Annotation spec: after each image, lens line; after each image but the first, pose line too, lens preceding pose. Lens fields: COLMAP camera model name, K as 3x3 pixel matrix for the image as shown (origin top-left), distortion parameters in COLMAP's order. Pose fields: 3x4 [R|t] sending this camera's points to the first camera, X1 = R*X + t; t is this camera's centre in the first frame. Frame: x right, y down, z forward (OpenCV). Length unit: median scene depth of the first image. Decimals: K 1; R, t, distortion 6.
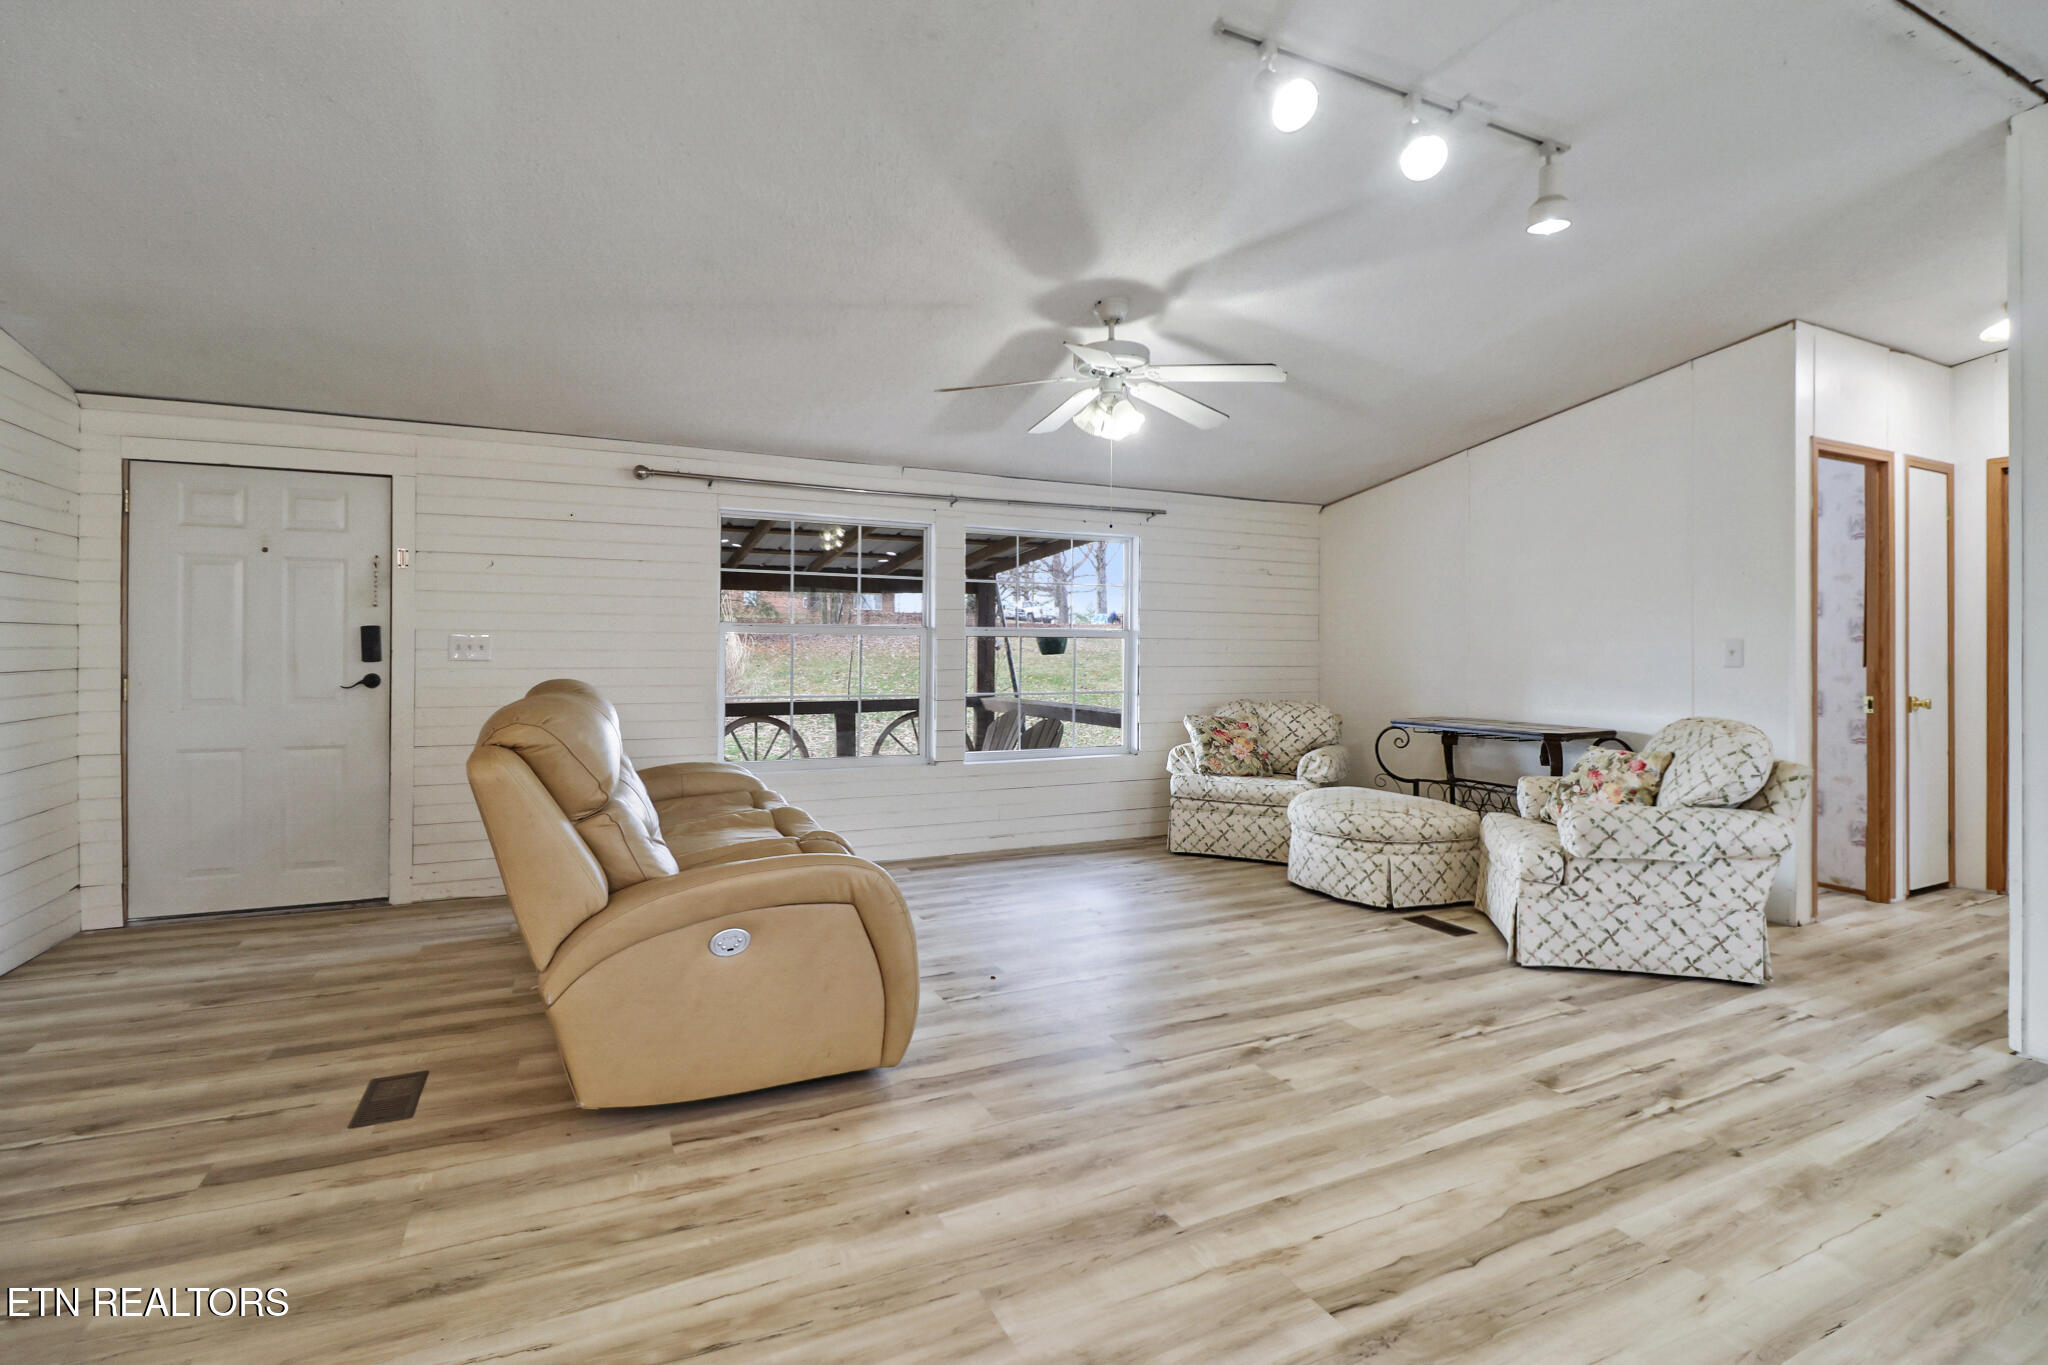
lens RADIAL K [[974.9, 0, 1051.3], [0, 974.9, 647.3], [0, 0, 1]] dist [-0.001659, -0.000111]
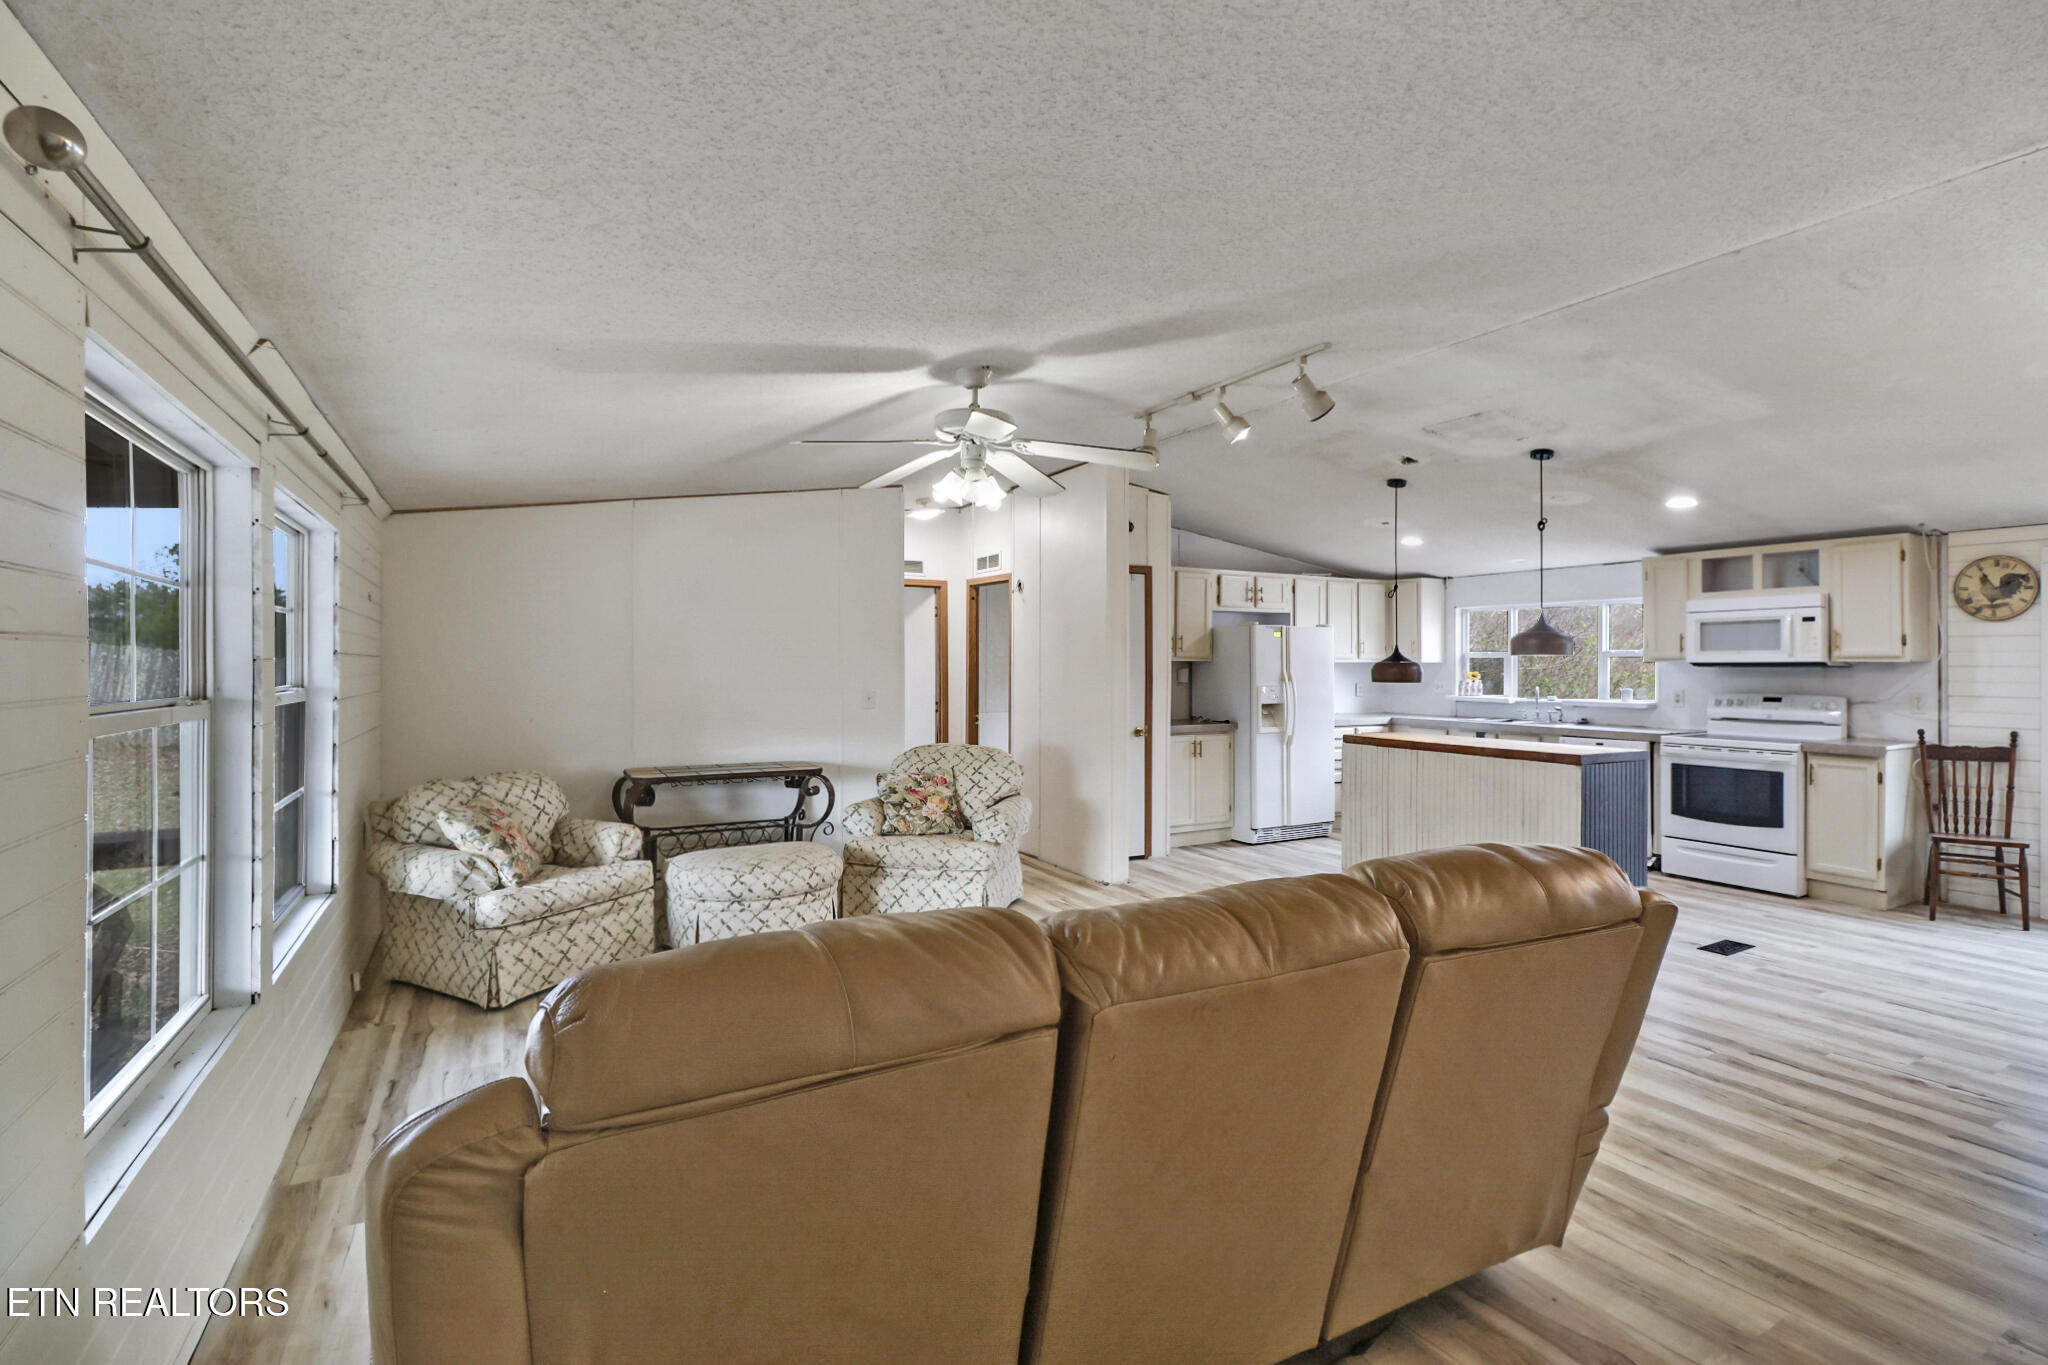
lens RADIAL K [[974.9, 0, 1051.3], [0, 974.9, 647.3], [0, 0, 1]] dist [-0.001659, -0.000111]
pose [[-0.040997, 0.005972, 0.999141, -0.862245], [-0.000162, 0.999982, -0.005984, -0.063998], [-0.999159, -0.000407, -0.040996, 0.927653]]
